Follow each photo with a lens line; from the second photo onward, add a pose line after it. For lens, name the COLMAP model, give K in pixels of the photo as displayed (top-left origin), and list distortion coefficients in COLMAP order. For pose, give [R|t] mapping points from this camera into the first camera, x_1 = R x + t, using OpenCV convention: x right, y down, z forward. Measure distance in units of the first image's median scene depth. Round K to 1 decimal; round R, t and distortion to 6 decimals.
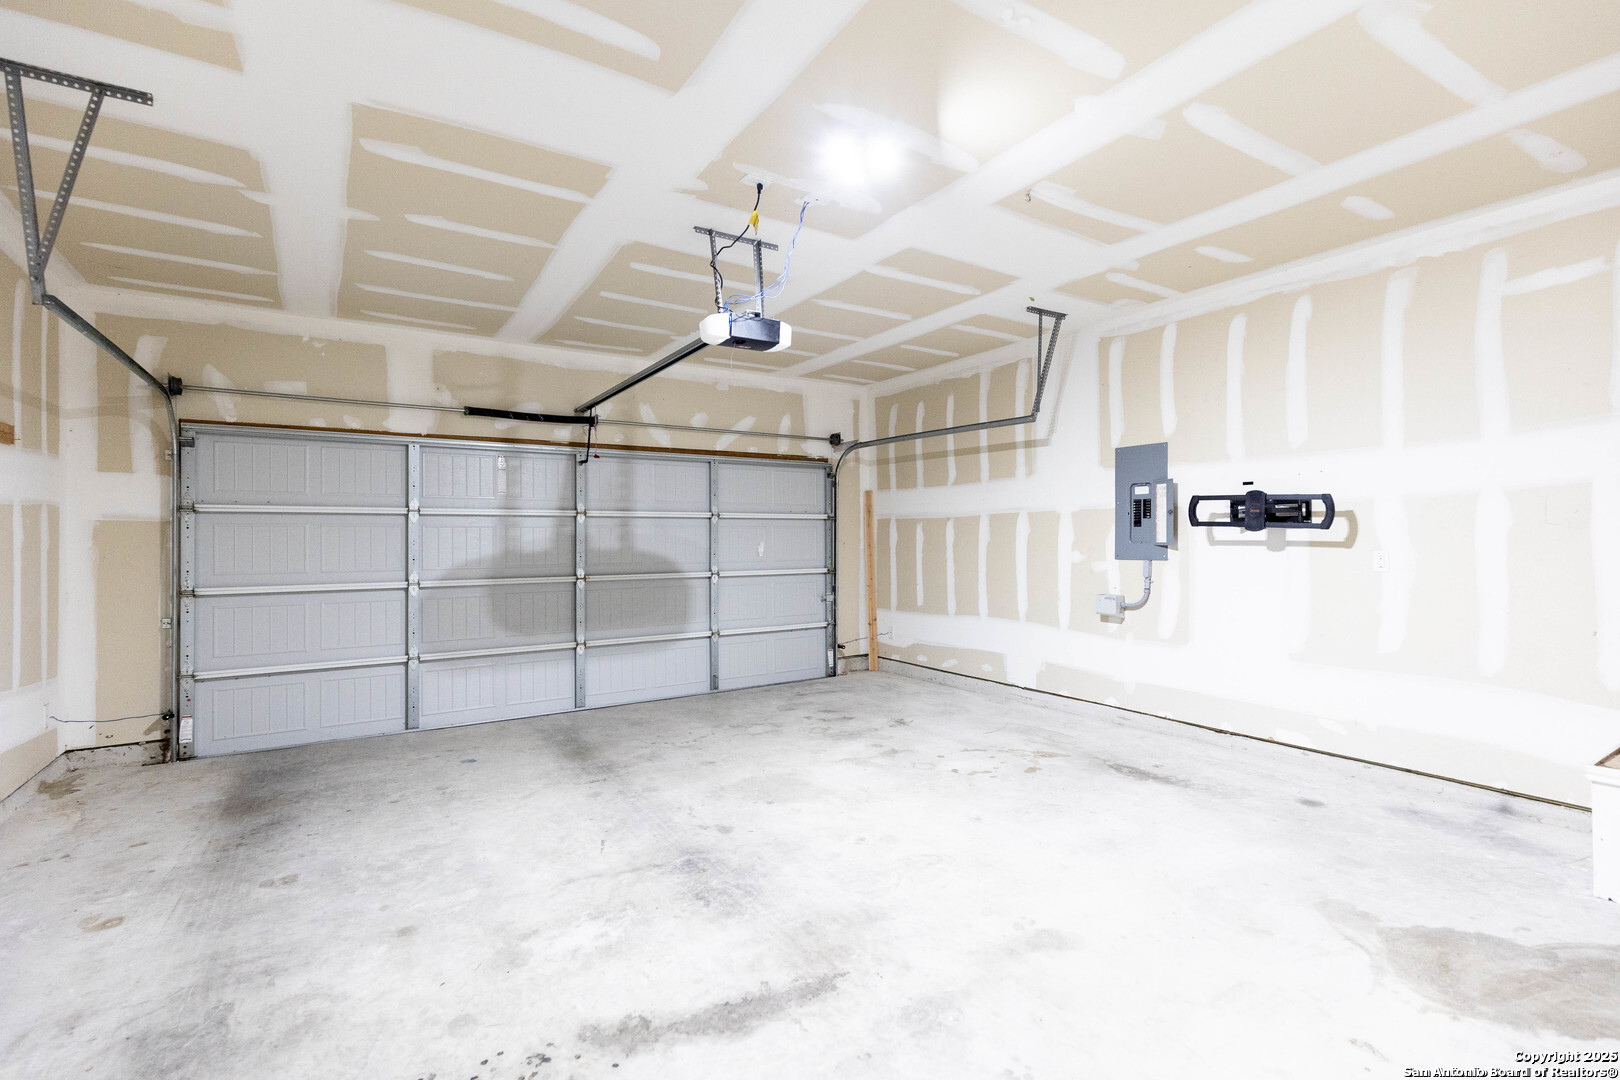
lens RADIAL K [[726.0, 0, 788.4], [0, 726.0, 543.4], [0, 0, 1]] dist [-0.000302, -0.000537]
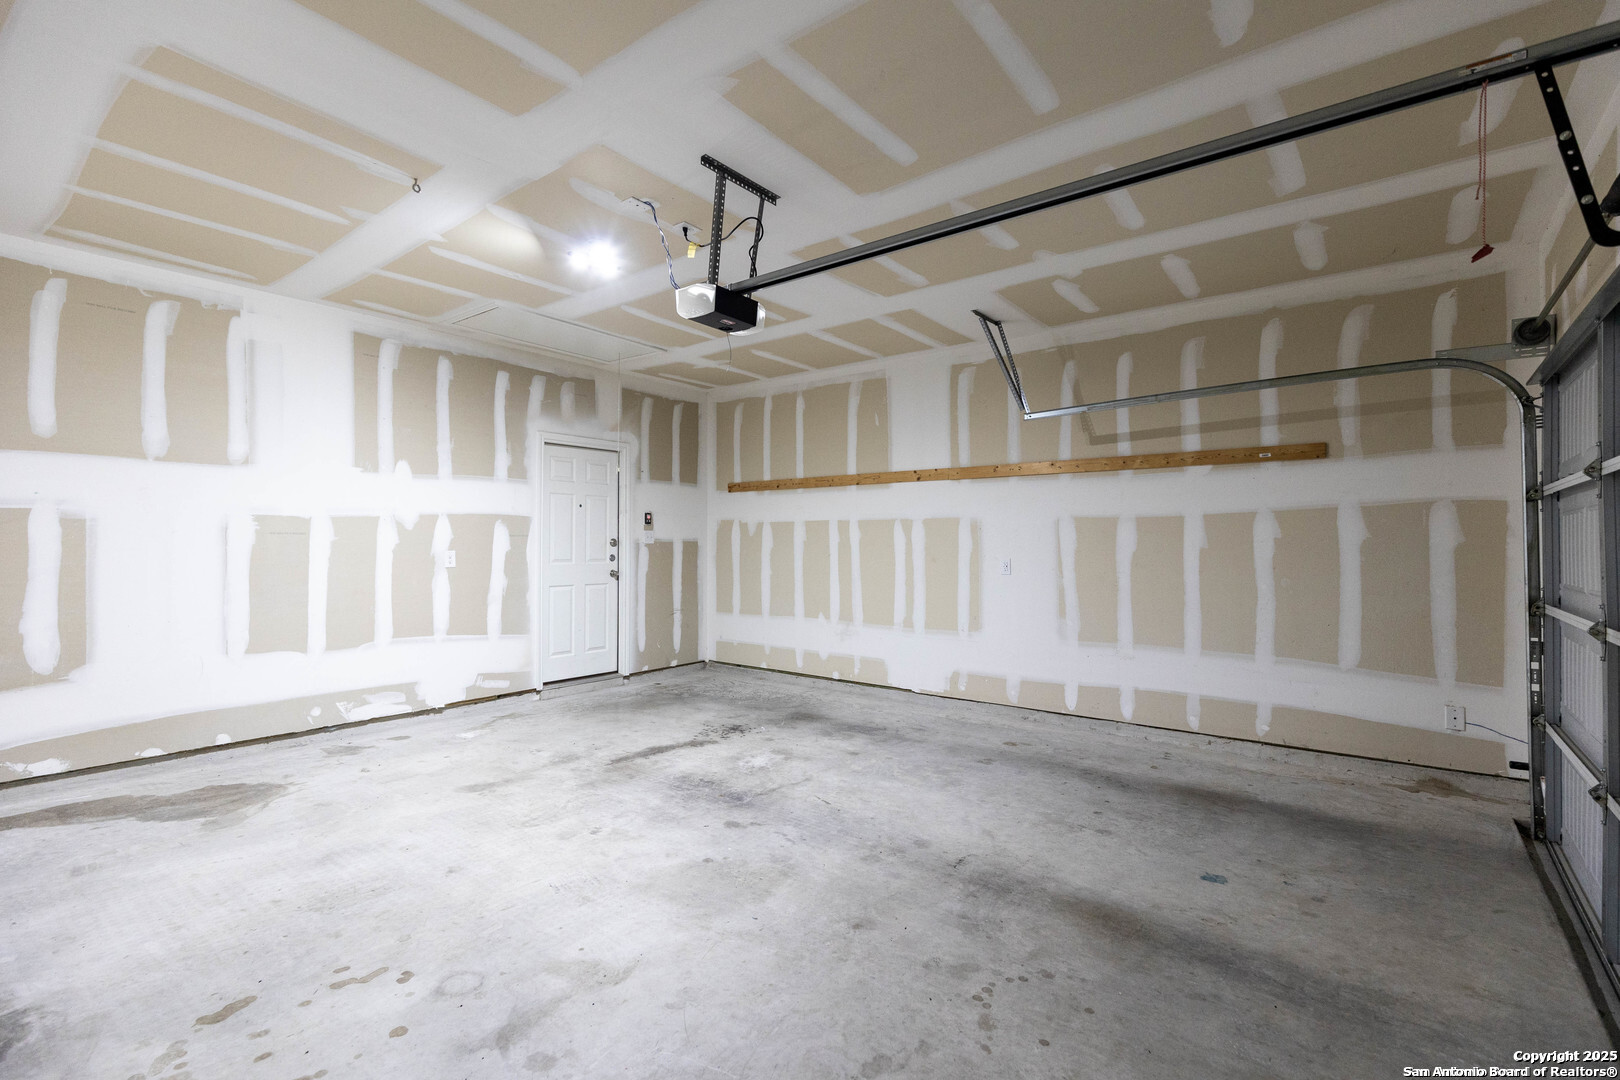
lens RADIAL K [[726.0, 0, 788.4], [0, 726.0, 543.4], [0, 0, 1]] dist [-0.000302, -0.000537]
pose [[-0.942486, 0.004740, -0.334211, 0.184674], [0.003162, 0.999981, 0.005267, -0.004793], [0.334230, 0.003907, -0.942484, 2.069350]]
